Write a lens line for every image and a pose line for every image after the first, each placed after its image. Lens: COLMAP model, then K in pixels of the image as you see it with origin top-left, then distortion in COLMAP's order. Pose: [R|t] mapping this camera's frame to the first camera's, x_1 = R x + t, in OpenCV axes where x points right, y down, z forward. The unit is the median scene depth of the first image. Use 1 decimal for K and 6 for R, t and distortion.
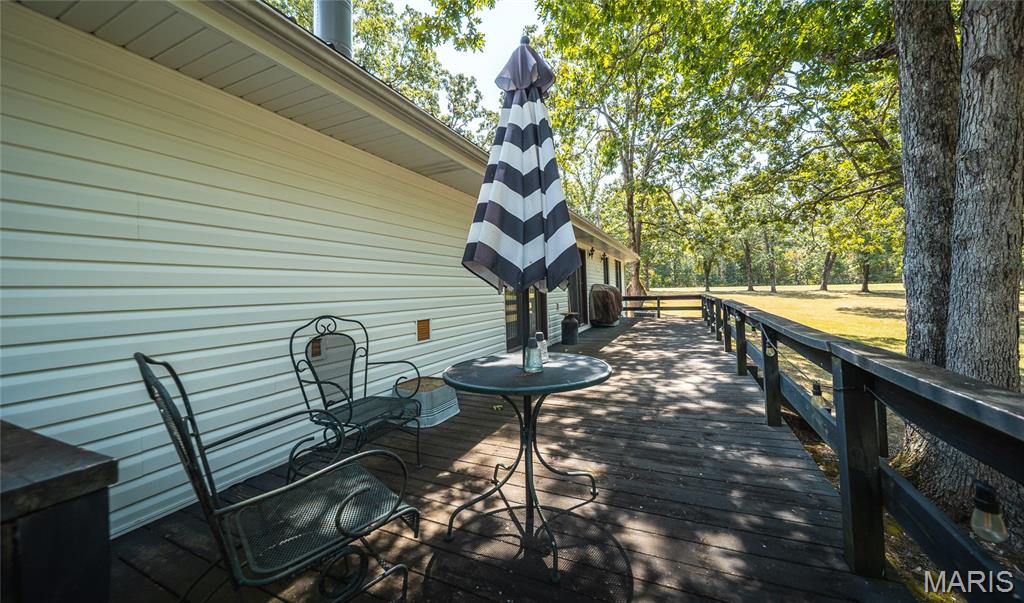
lens RADIAL K [[361.9, 0, 520.8], [0, 361.9, 277.2], [0, 0, 1]] dist [-0.001045, -0.000088]
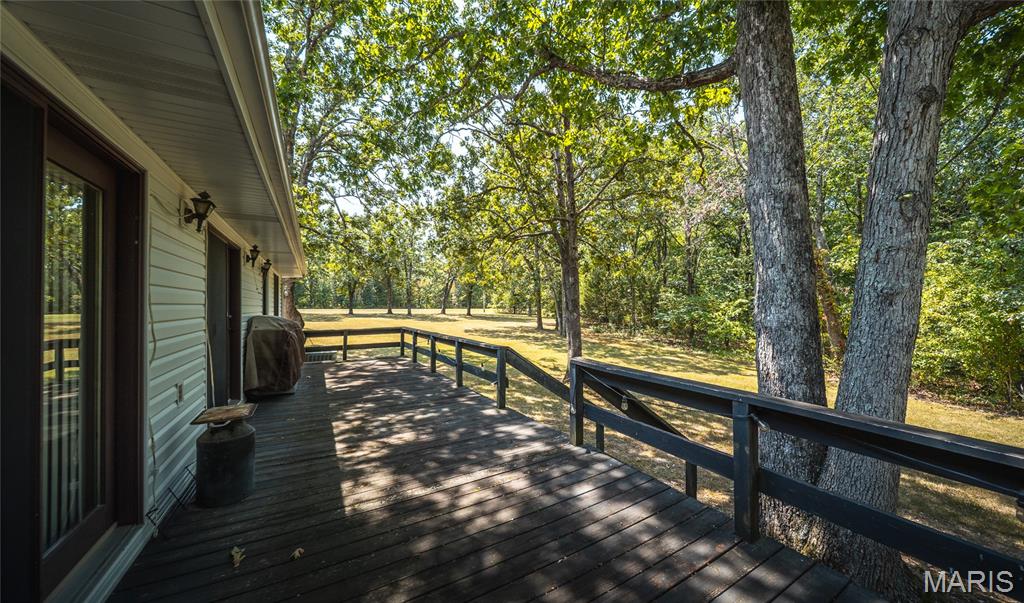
lens RADIAL K [[356.1, 0, 512.4], [0, 356.1, 298.0], [0, 0, 1]] dist [-0.000887, -0.000080]
pose [[0.588246, 0.040314, 0.807677, 0.006920], [-0.041772, 0.998938, -0.019437, -0.013540], [-0.807602, -0.022304, 0.589305, 0.412426]]
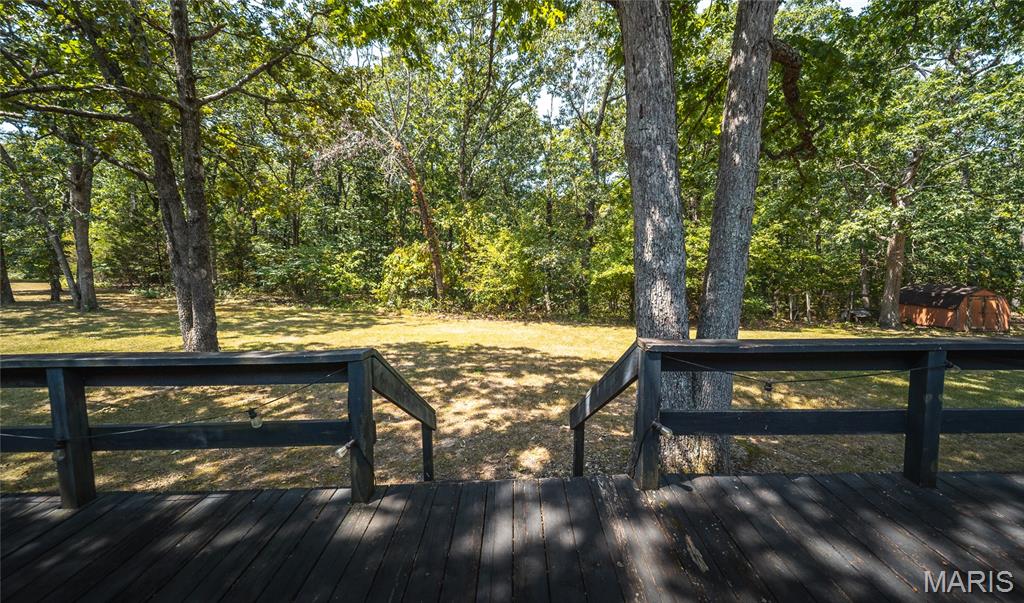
lens RADIAL K [[361.9, 0, 520.8], [0, 361.9, 277.2], [0, 0, 1]] dist [-0.001045, -0.000088]
pose [[-0.428645, -0.026141, 0.903095, 0.164935], [-0.015102, 0.999649, 0.021768, -0.004729], [-0.903347, -0.004308, -0.428889, 0.698996]]
